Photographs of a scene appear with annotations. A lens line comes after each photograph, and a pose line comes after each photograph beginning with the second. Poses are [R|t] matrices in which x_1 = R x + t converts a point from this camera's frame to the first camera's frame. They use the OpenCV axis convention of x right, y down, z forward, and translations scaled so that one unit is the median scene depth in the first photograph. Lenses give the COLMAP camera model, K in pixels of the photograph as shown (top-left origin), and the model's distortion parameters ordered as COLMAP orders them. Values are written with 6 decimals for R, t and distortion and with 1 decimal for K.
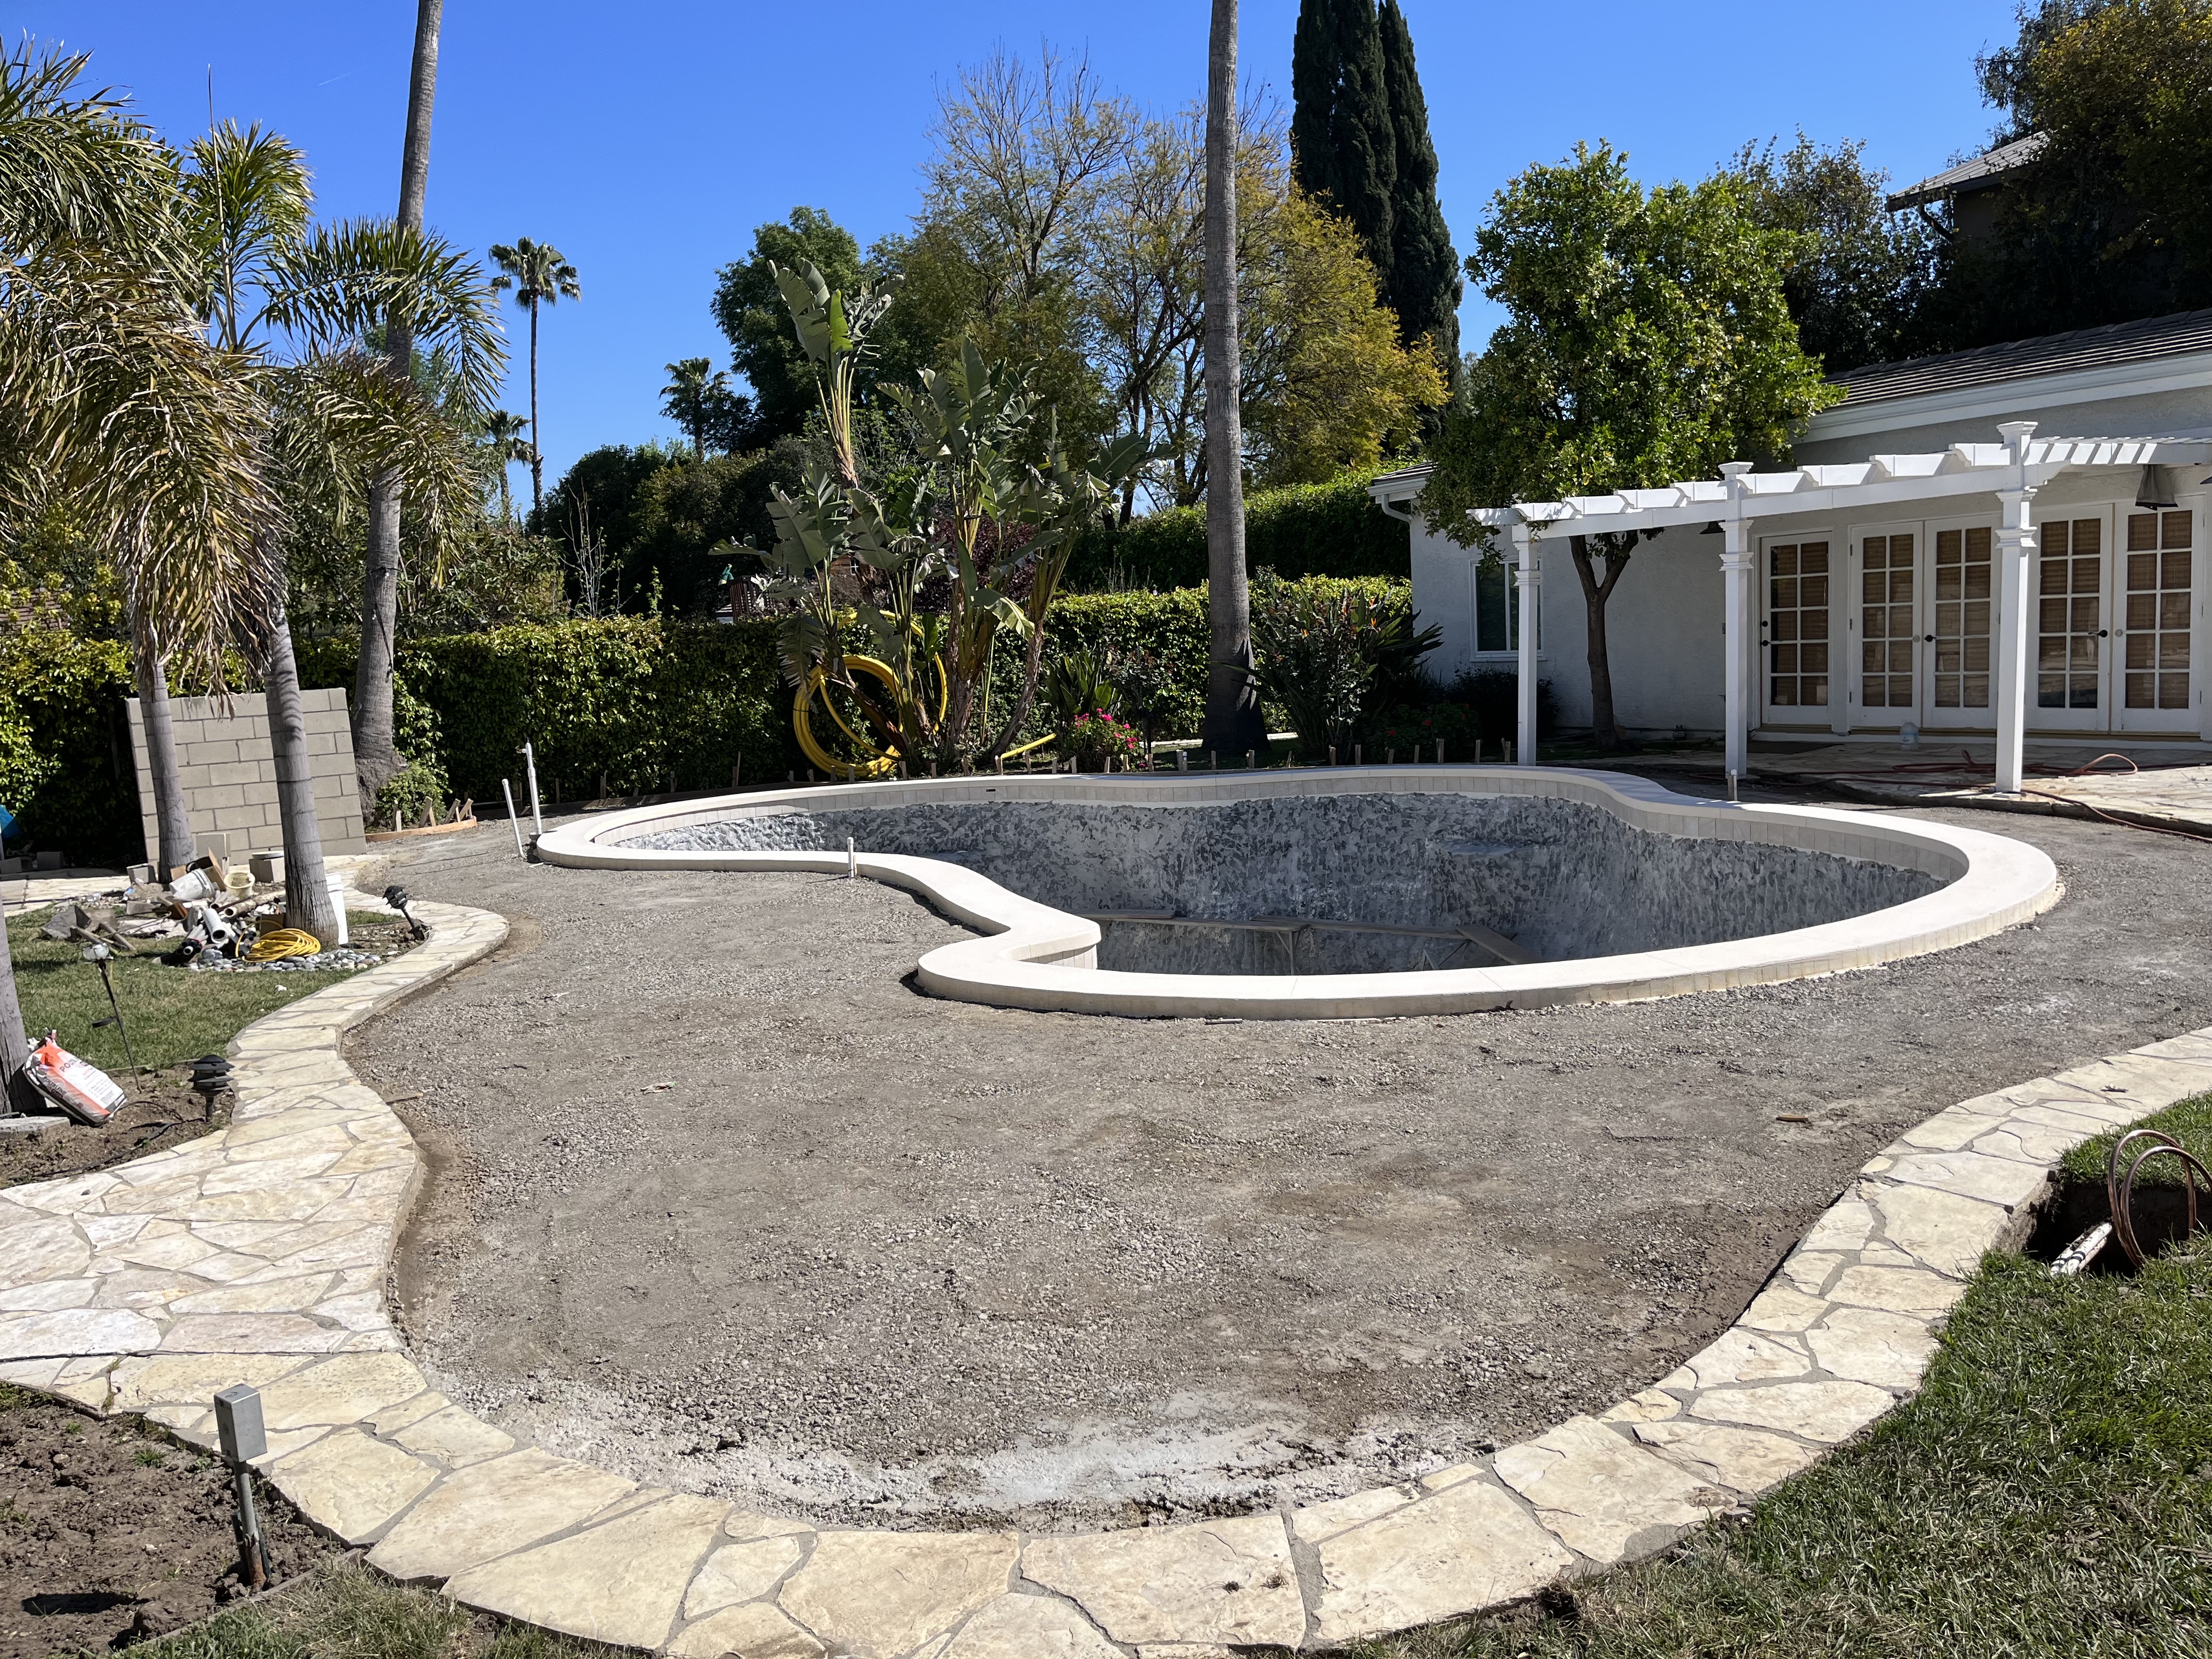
lens RADIAL K [[1669.7, 0, 1099.4], [0, 1669.7, 828.3], [0, 0, 1]] dist [0.092497, -0.104320]
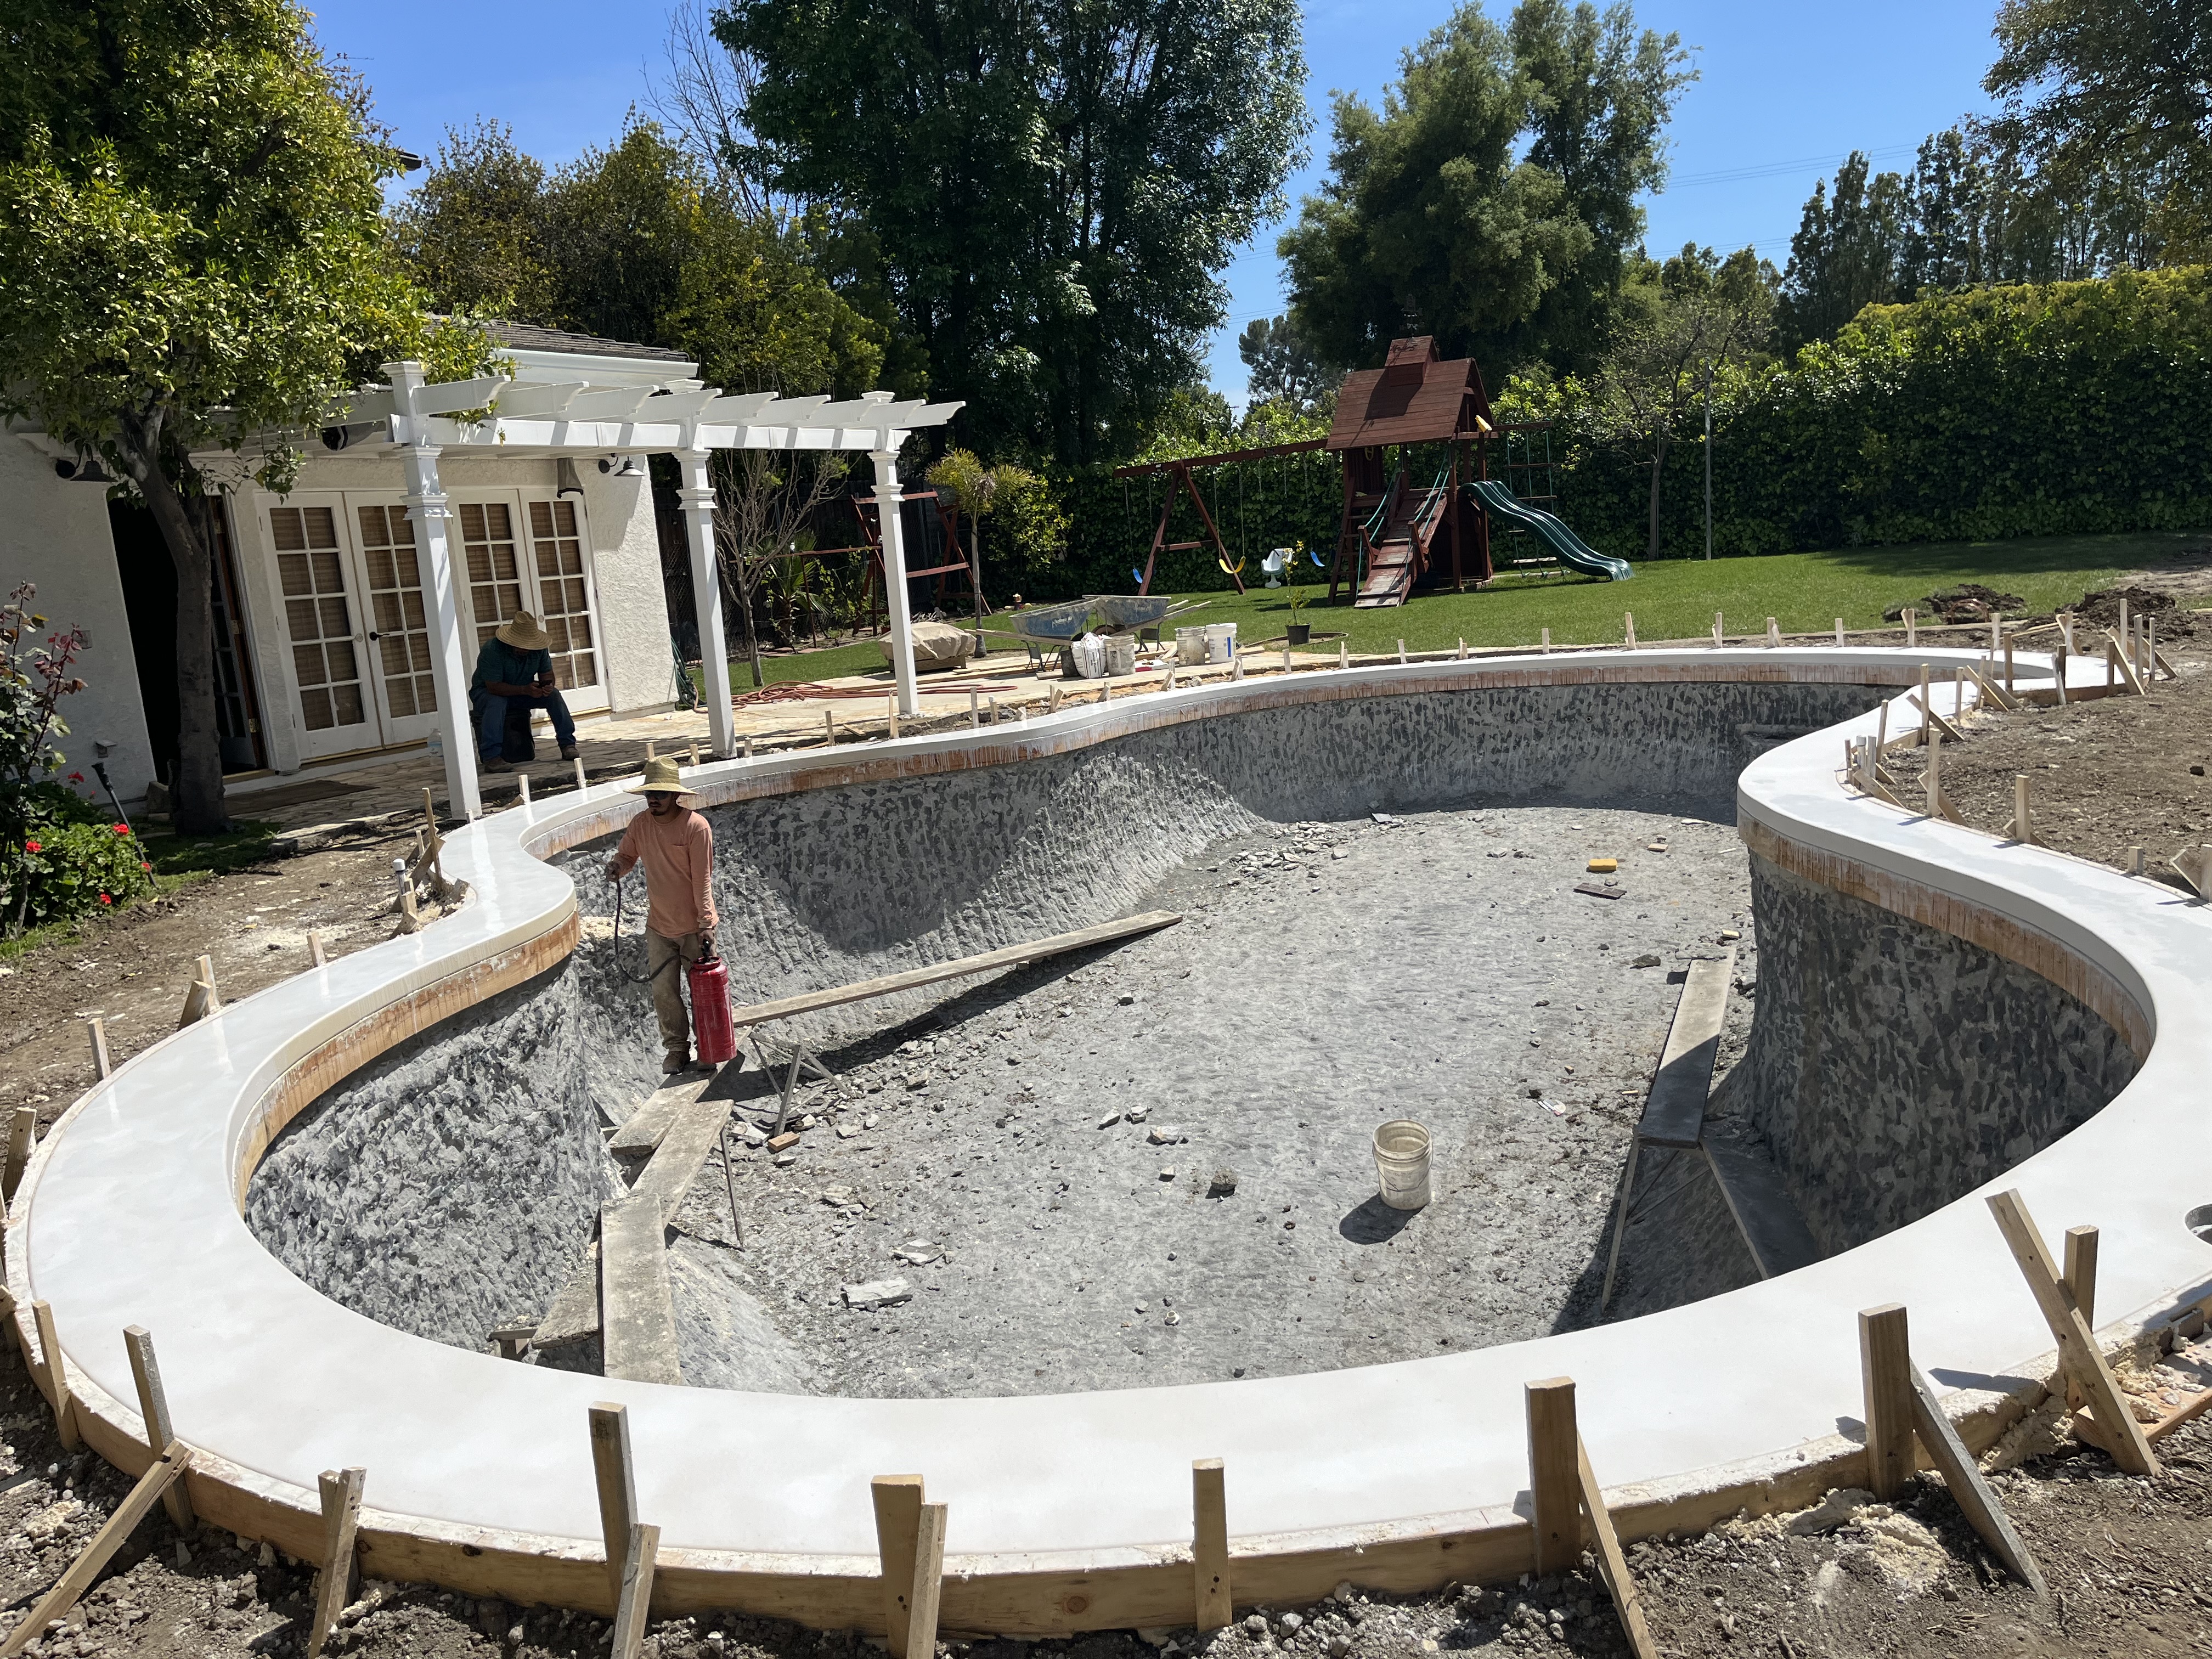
lens RADIAL K [[1654.3, 0, 1100.9], [0, 1654.3, 826.1], [0, 0, 1]] dist [0.088138, -0.120386]
pose [[-0.490164, -0.055567, 0.869857, -0.384013], [0.209223, 0.961288, 0.179305, -0.092787], [-0.846147, 0.269883, -0.459564, 1.070652]]
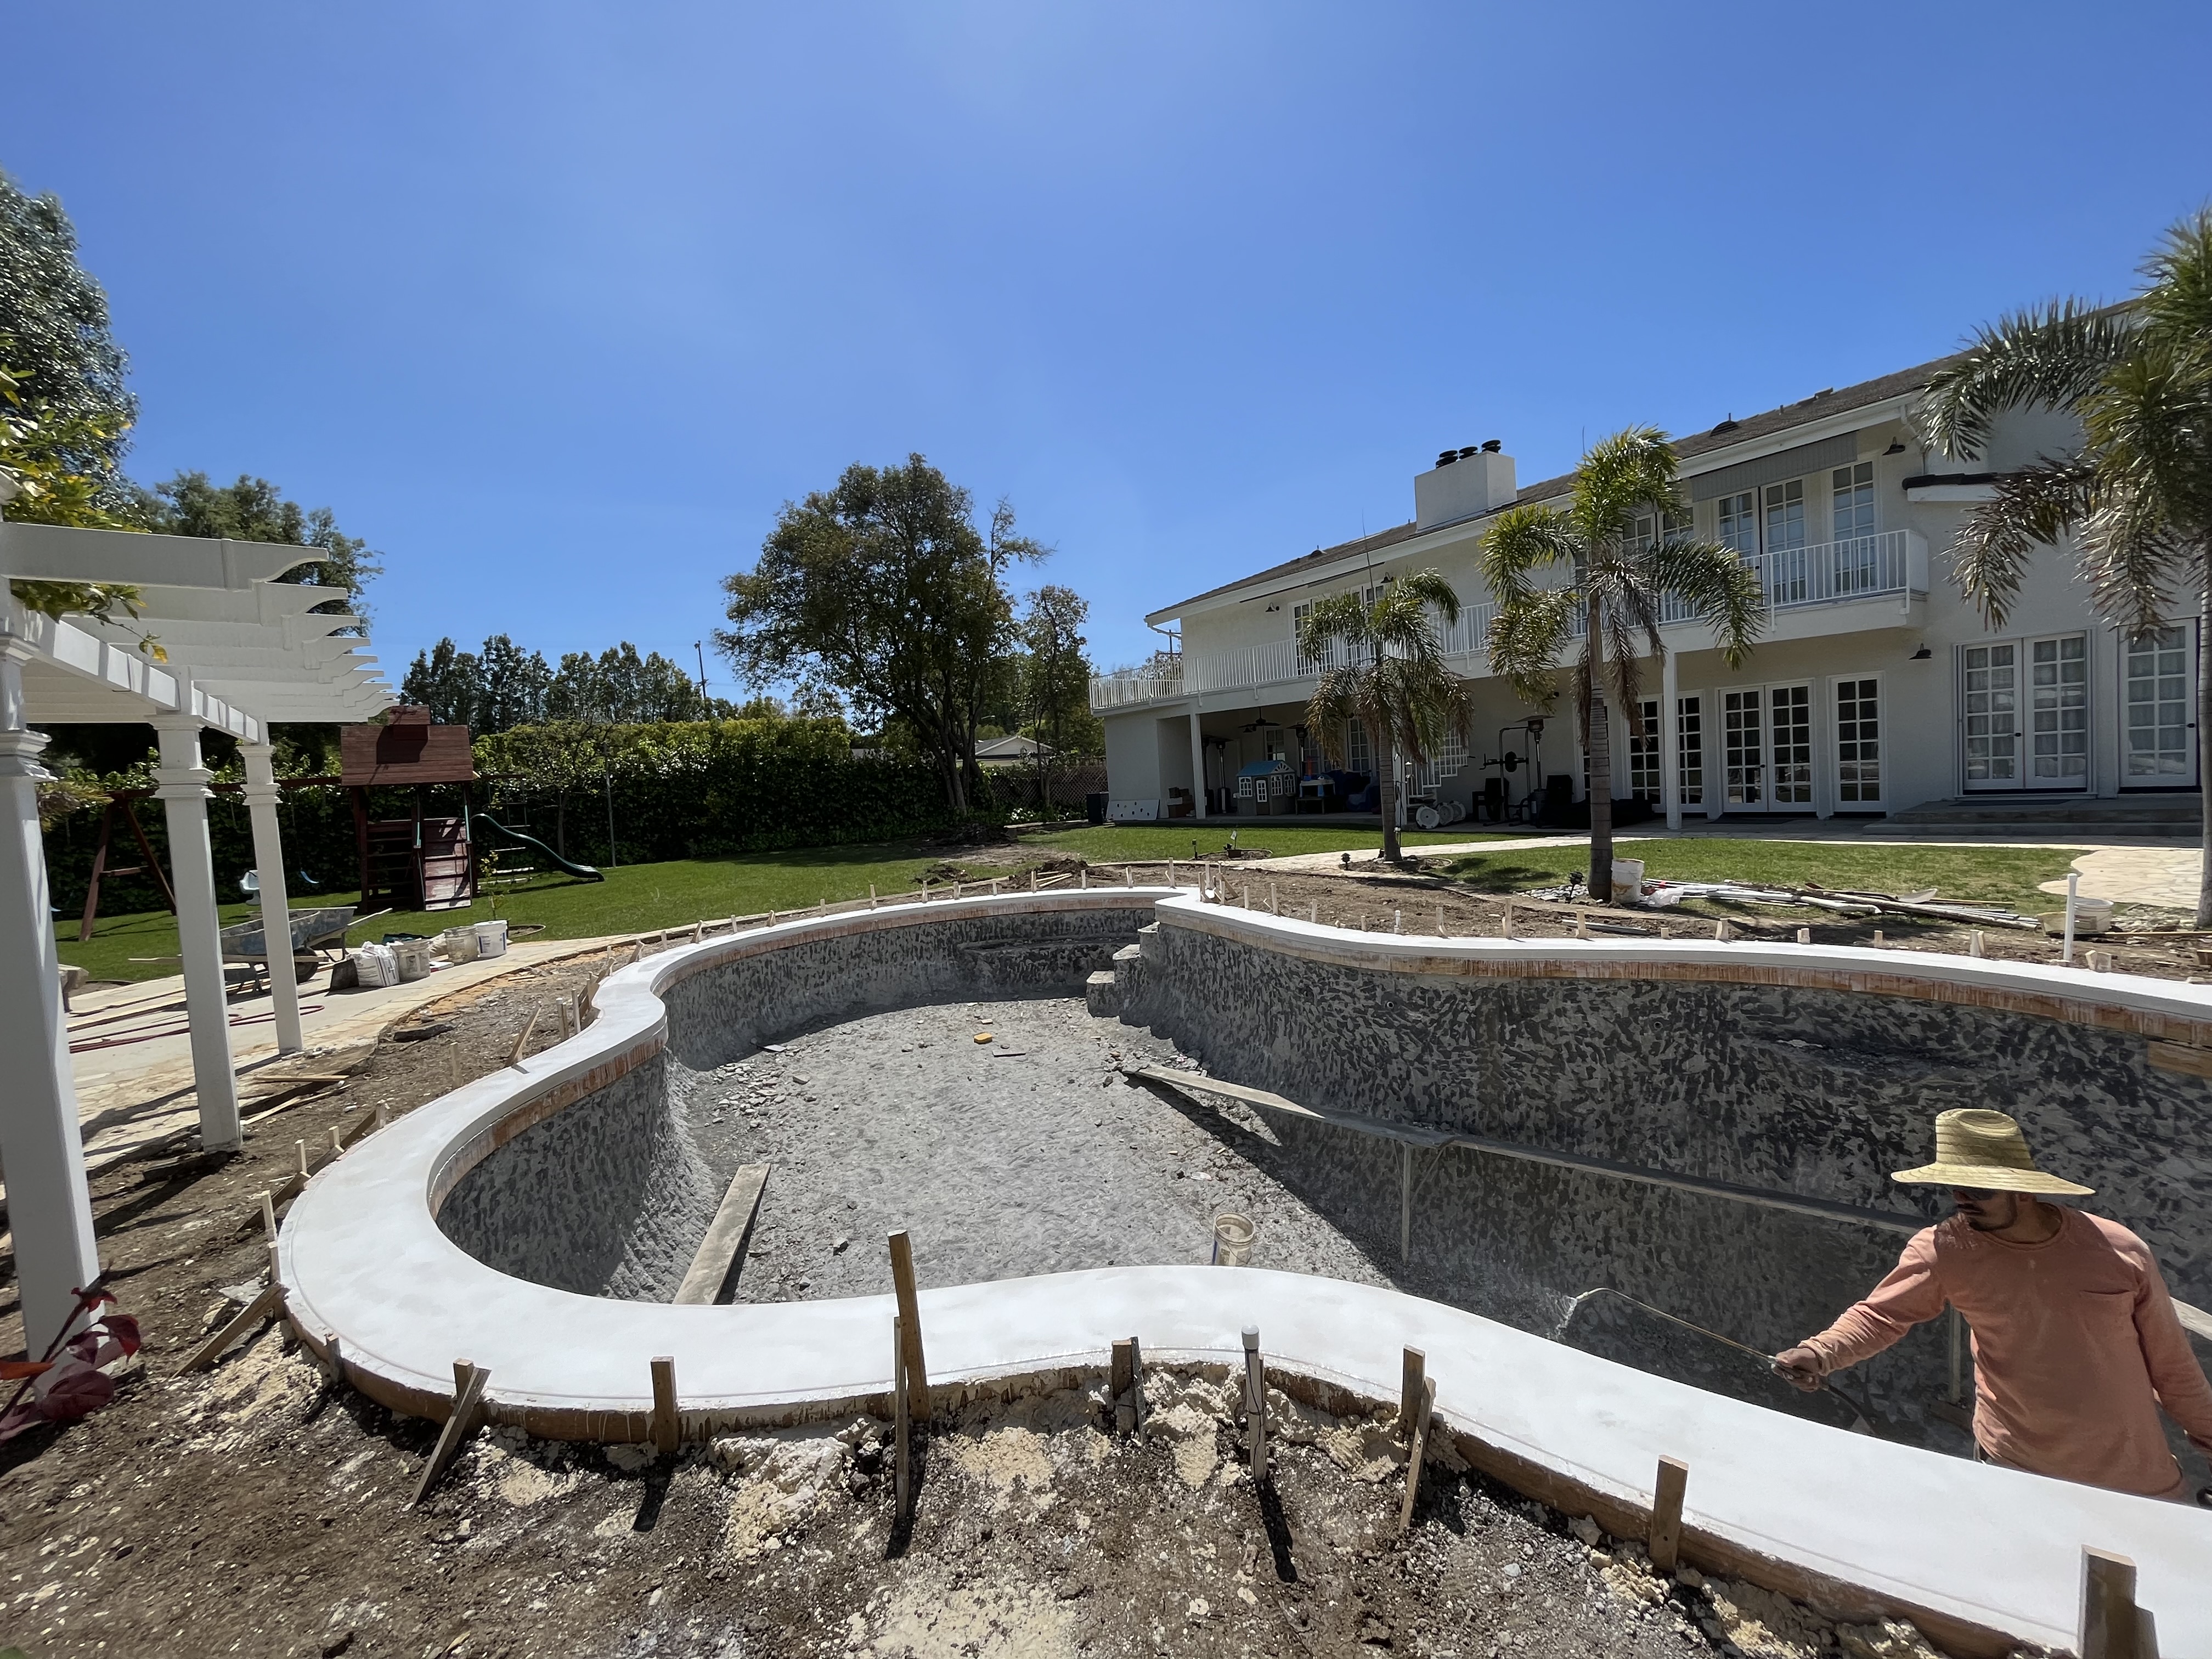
lens RADIAL K [[892.7, 0, 1106.0], [0, 892.7, 829.5], [0, 0, 1]] dist [-0.001262, -0.000432]
pose [[-0.989996, 0.124467, -0.066450, 0.075498], [0.110987, 0.977768, 0.177911, -0.138794], [0.087117, 0.168756, -0.981800, 1.137991]]
